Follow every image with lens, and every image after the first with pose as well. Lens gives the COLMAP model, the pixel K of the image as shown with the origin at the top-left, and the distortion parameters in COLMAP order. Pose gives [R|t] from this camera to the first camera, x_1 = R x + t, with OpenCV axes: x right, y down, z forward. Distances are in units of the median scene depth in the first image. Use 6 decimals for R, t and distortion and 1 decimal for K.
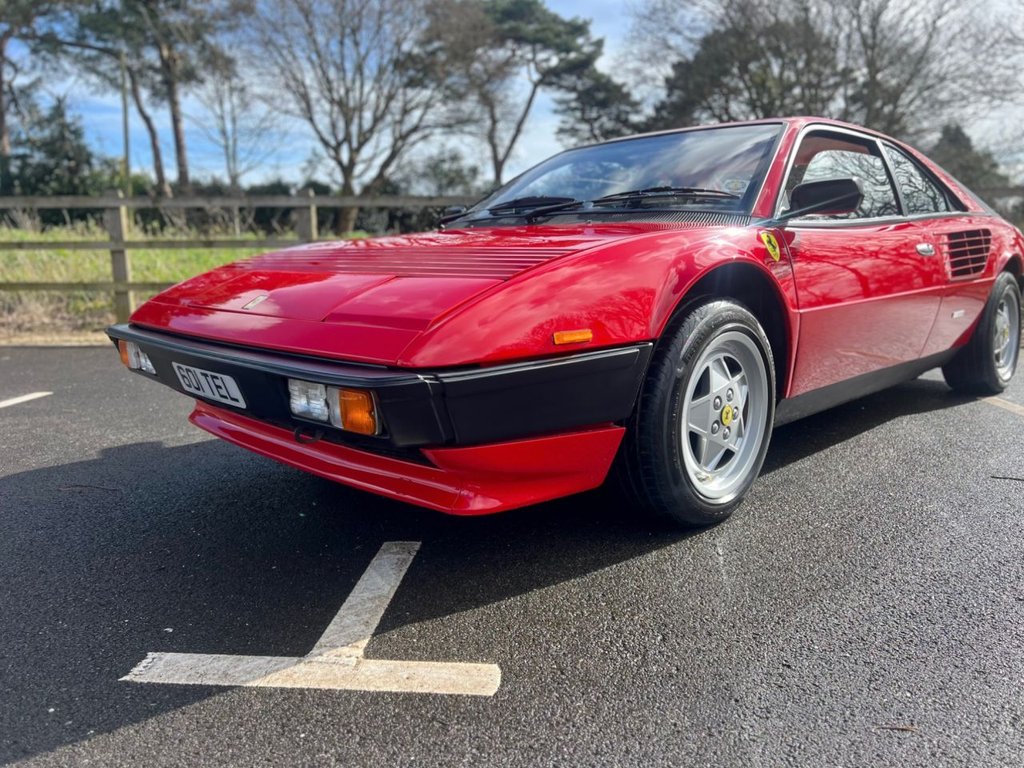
lens RADIAL K [[749.1, 0, 525.0], [0, 749.1, 371.1], [0, 0, 1]] dist [0.013323, -0.003525]
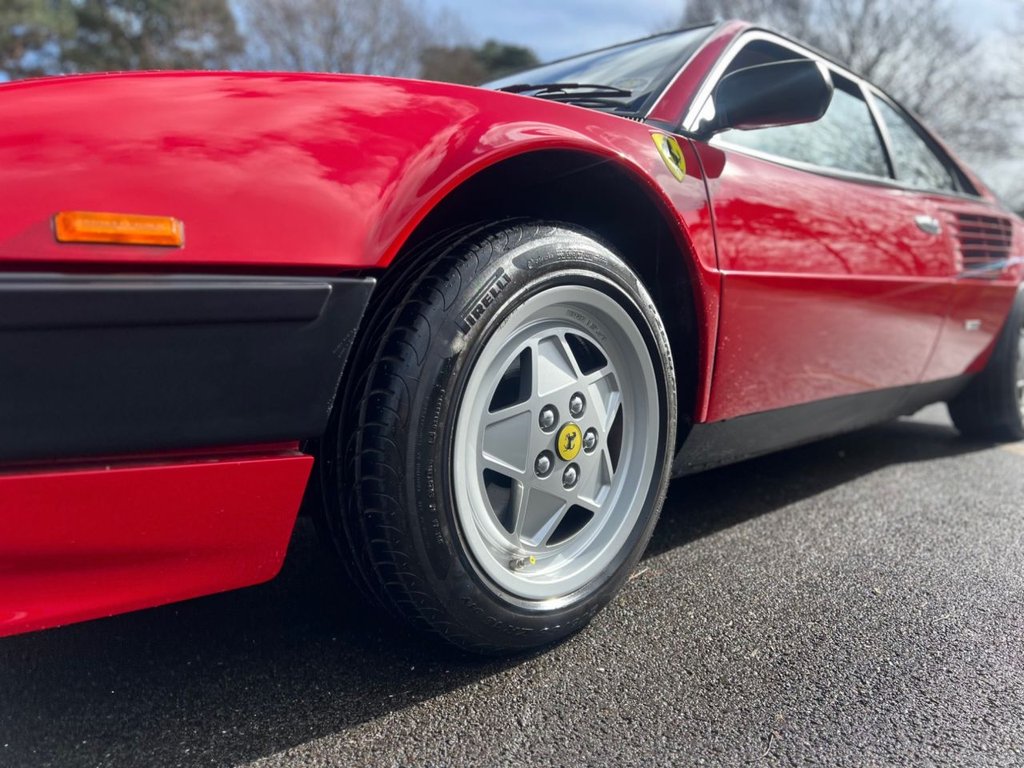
lens RADIAL K [[758.8, 0, 518.7], [0, 758.8, 383.0], [0, 0, 1]] dist [0.013533, -0.003003]
pose [[0.999687, 0.024482, 0.005191, 0.160767], [-0.024189, 0.998432, -0.050489, 0.031310], [-0.006419, 0.050348, 0.998711, 0.319680]]
